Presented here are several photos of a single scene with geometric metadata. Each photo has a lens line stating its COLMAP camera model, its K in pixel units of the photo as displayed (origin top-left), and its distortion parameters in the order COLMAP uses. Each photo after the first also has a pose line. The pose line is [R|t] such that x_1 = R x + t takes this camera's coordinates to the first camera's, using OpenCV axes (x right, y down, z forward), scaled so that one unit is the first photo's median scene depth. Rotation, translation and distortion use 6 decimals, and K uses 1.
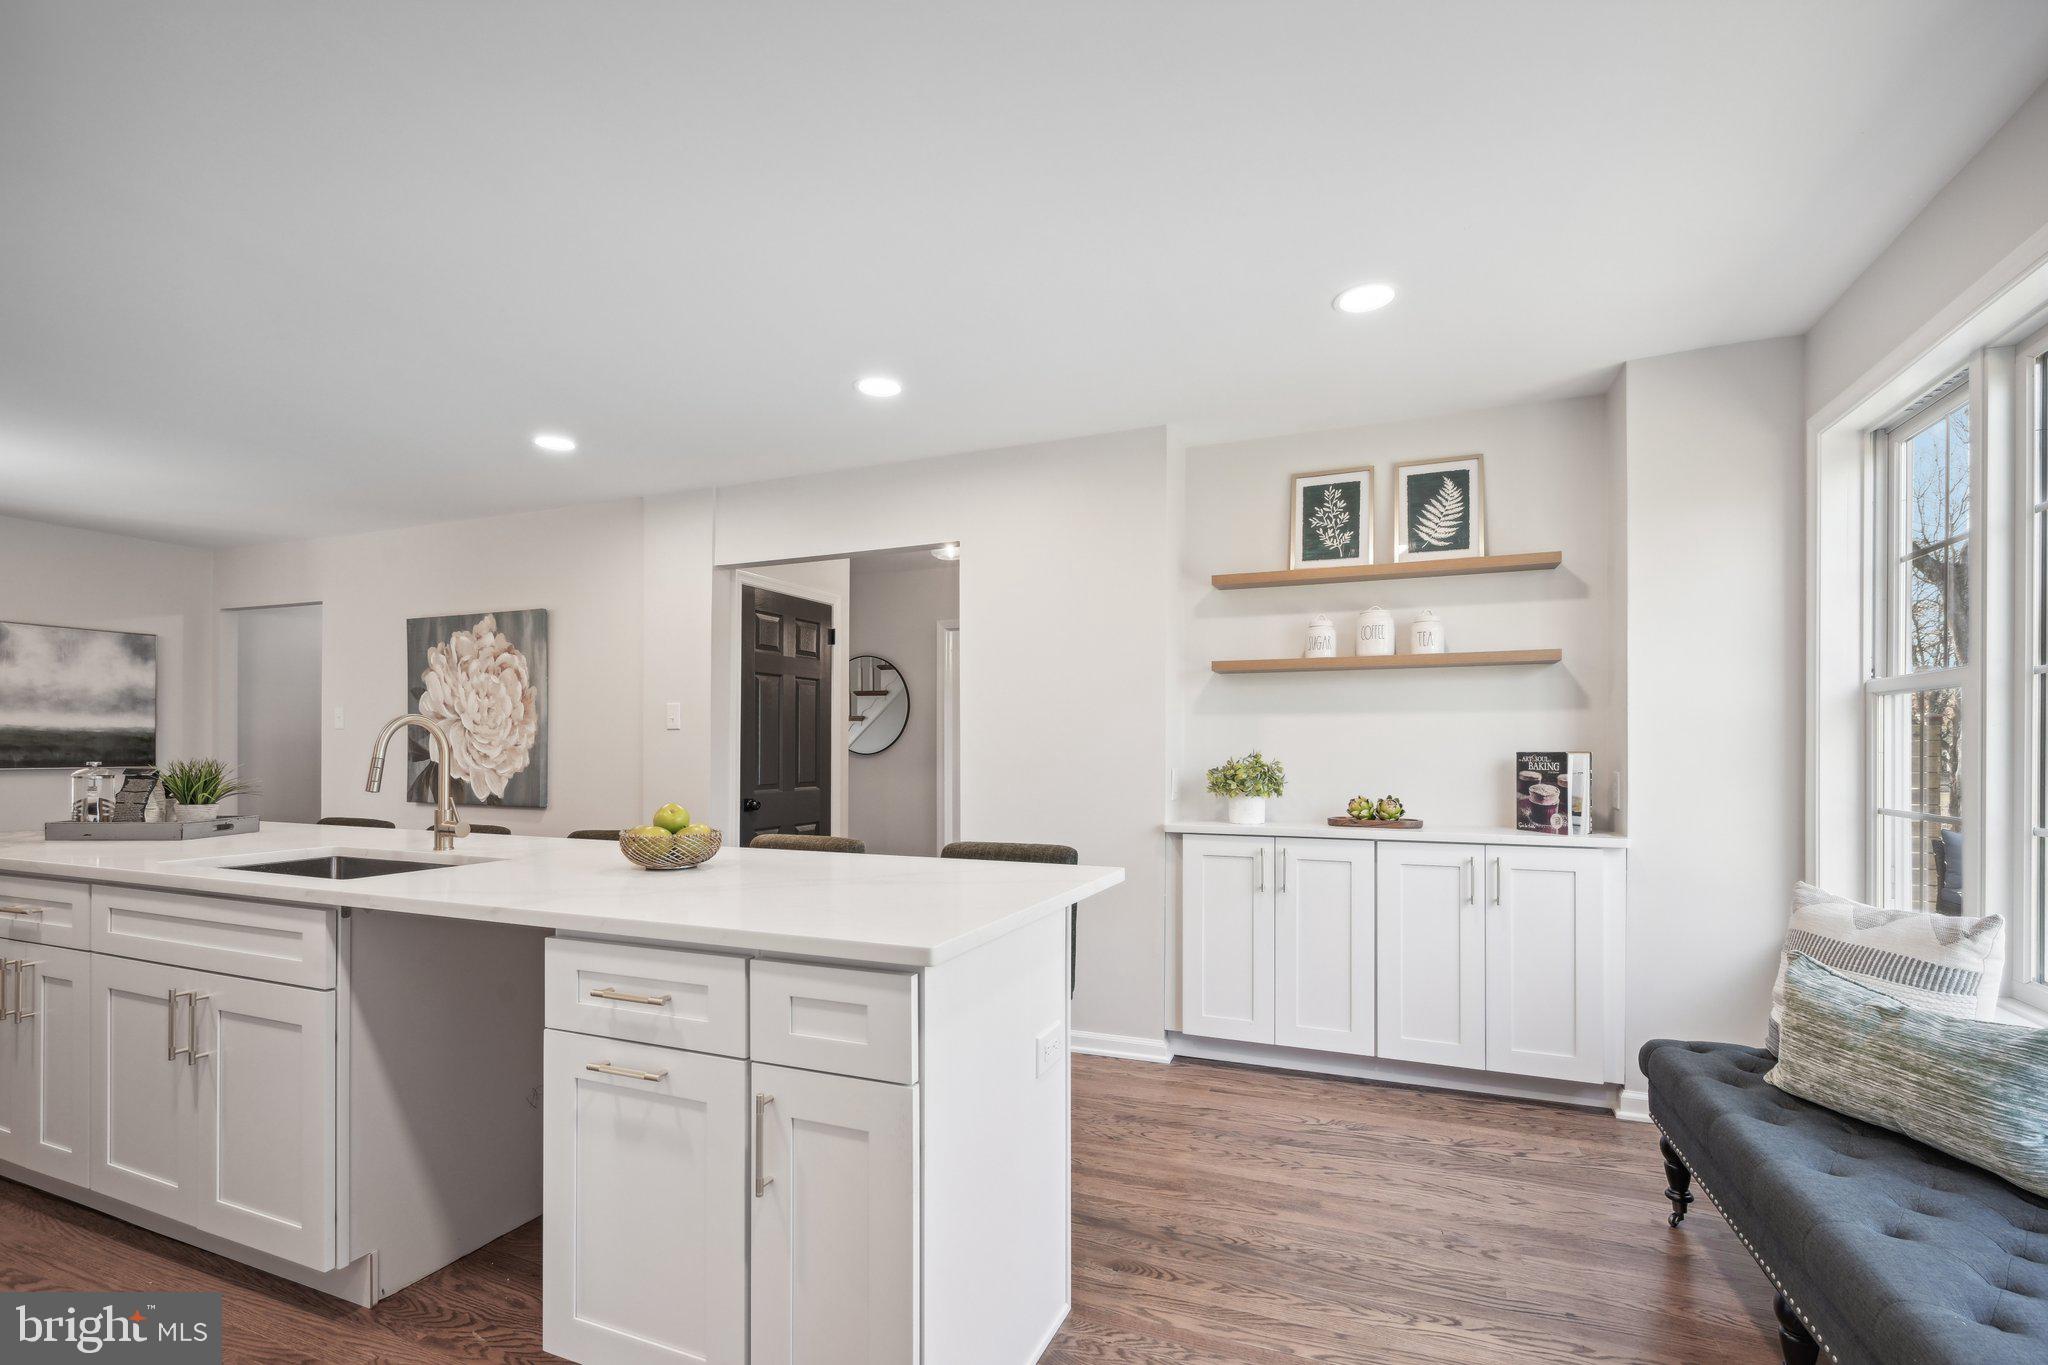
lens RADIAL K [[921.3, 0, 1052.4], [0, 921.3, 748.9], [0, 0, 1]] dist [-0.002864, 0.001247]
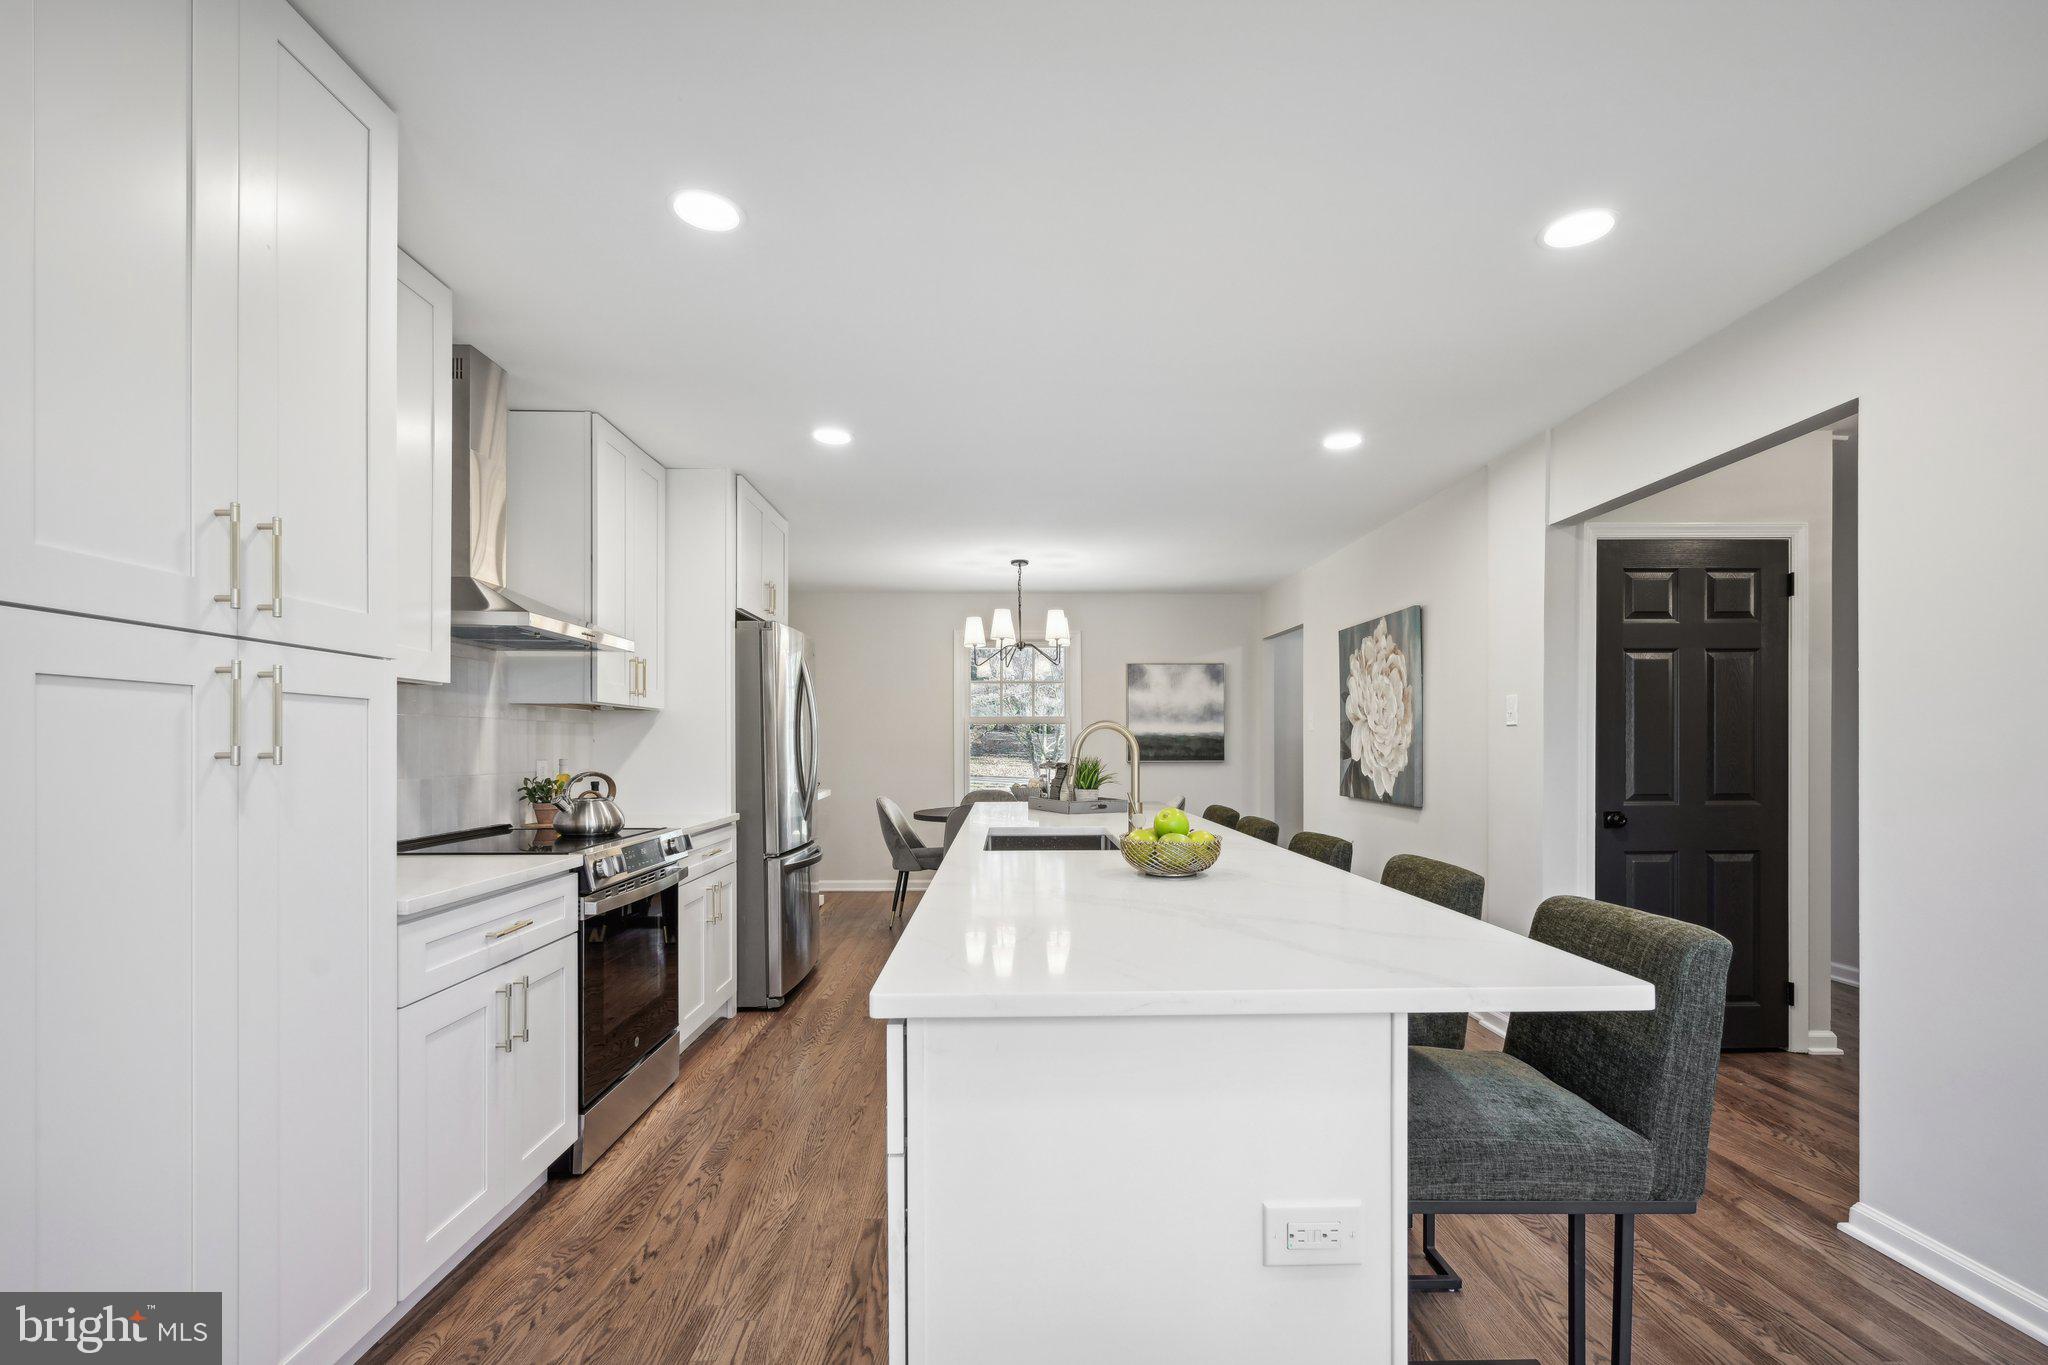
lens RADIAL K [[921.3, 0, 1038.5], [0, 921.3, 744.4], [0, 0, 1]] dist [-0.002864, 0.001247]
pose [[0.413728, -0.003152, -0.910395, 0.238938], [0.001307, 0.999995, -0.002868, -0.002369], [0.910400, -0.000003, 0.413730, 0.313649]]
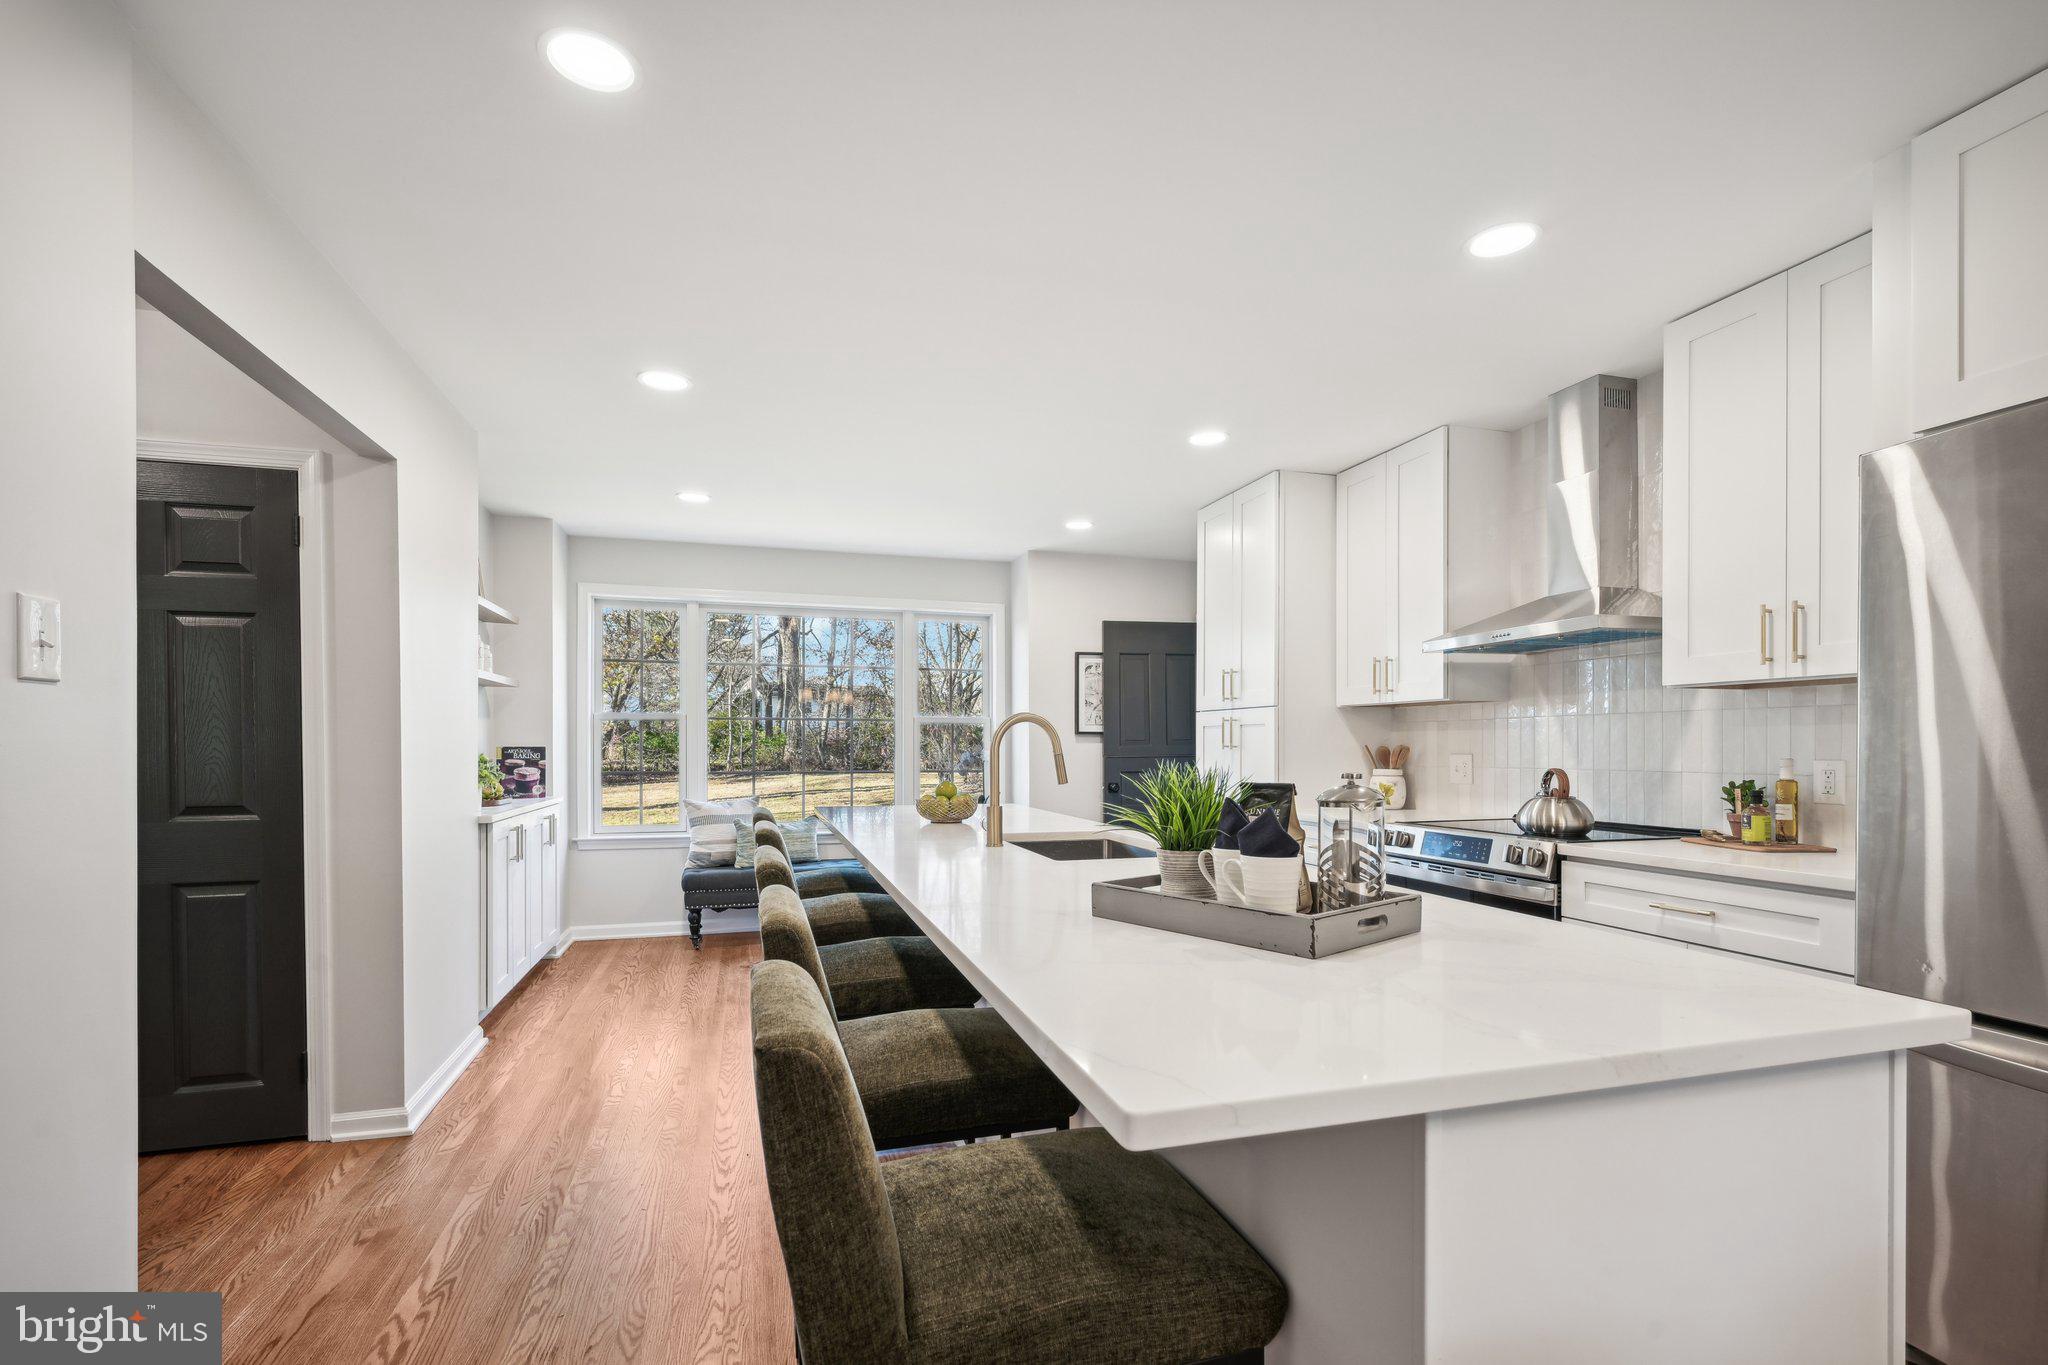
lens RADIAL K [[921.3, 0, 1033.6], [0, 921.3, 755.7], [0, 0, 1]] dist [-0.002864, 0.001247]
pose [[-0.636415, -0.009068, 0.771293, -1.099872], [-0.001046, 0.999940, 0.010894, 0.000854], [-0.771346, 0.006126, -0.636386, 1.203238]]
